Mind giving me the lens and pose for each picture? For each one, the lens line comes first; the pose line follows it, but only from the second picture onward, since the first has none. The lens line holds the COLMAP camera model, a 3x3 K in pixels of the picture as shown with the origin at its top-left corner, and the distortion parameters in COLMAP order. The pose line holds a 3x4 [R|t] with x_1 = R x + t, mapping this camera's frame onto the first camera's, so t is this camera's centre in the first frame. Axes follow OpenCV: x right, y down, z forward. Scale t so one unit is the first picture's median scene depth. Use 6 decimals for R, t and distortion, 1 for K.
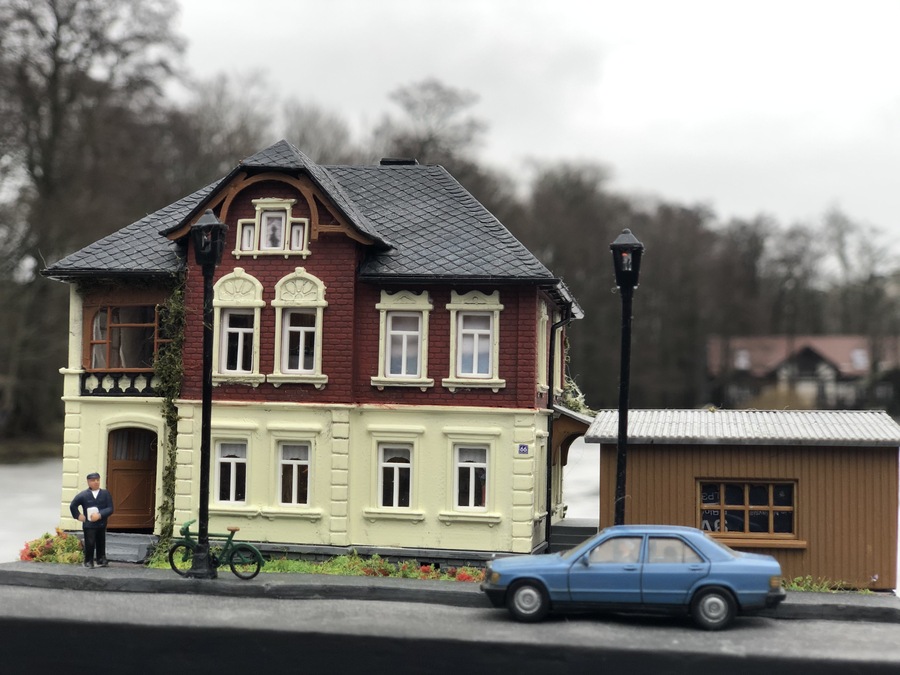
lens RADIAL K [[1394.6, 0, 450.1], [0, 1394.6, 333.7], [0, 0, 1]] dist [-0.095238, 0.204631]
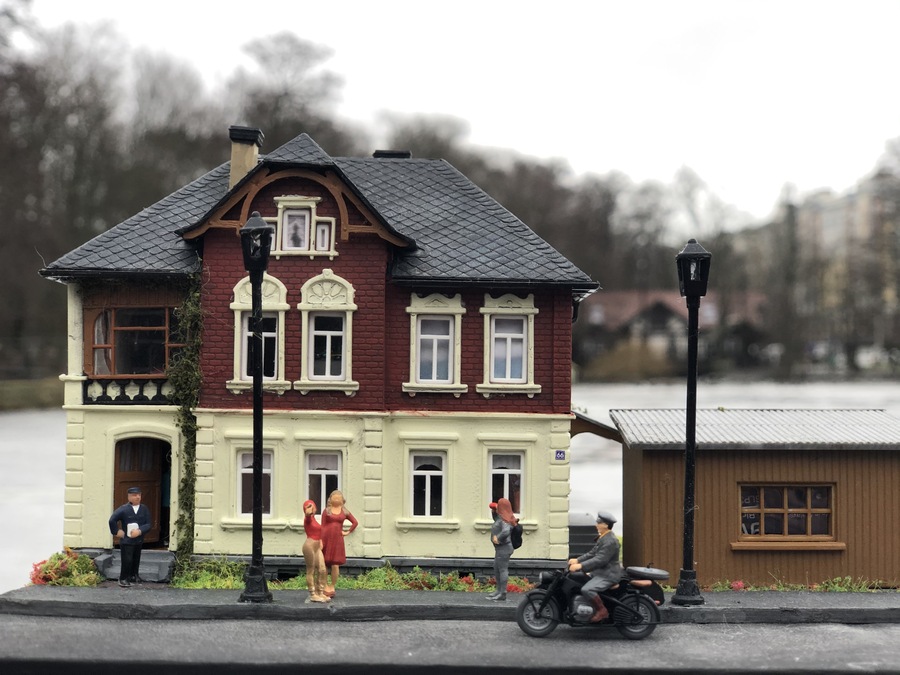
lens RADIAL K [[1389.8, 0, 447.1], [0, 1389.8, 339.9], [0, 0, 1]] dist [-0.102758, 0.163358]
pose [[0.987015, -0.005058, 0.160549, -0.180159], [-0.000626, 0.999375, 0.035332, -0.032777], [-0.160628, -0.034974, 0.986395, 0.044796]]
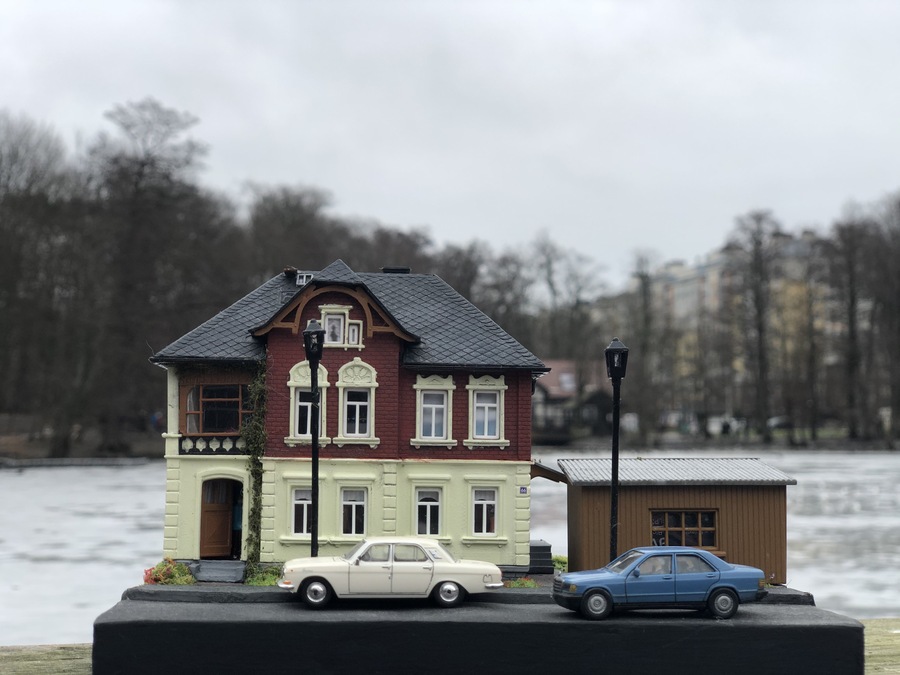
lens RADIAL K [[1373.3, 0, 462.2], [0, 1373.3, 336.7], [0, 0, 1]] dist [-0.228280, 1.672117]
pose [[0.978037, 0.004930, 0.208374, -0.283853], [-0.001778, 0.999881, -0.015315, -0.047572], [-0.208424, 0.014609, 0.977929, -0.309142]]
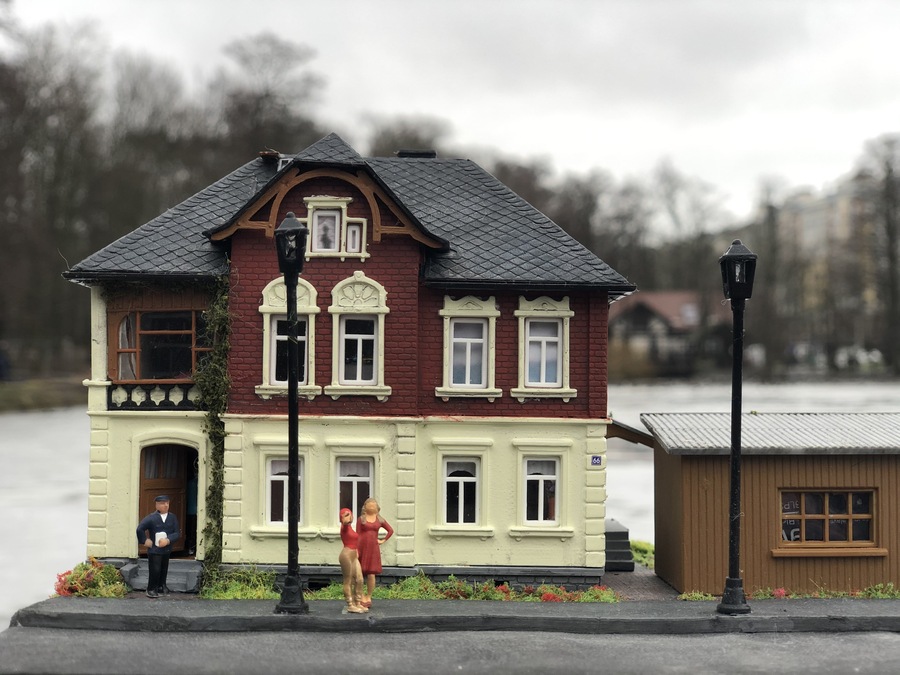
lens RADIAL K [[1389.8, 0, 447.1], [0, 1389.8, 339.9], [0, 0, 1]] dist [-0.102758, 0.163358]
pose [[0.984814, -0.006625, 0.173488, -0.211612], [0.000657, 0.999407, 0.034433, -0.033533], [-0.173613, -0.033796, 0.984234, 0.071397]]
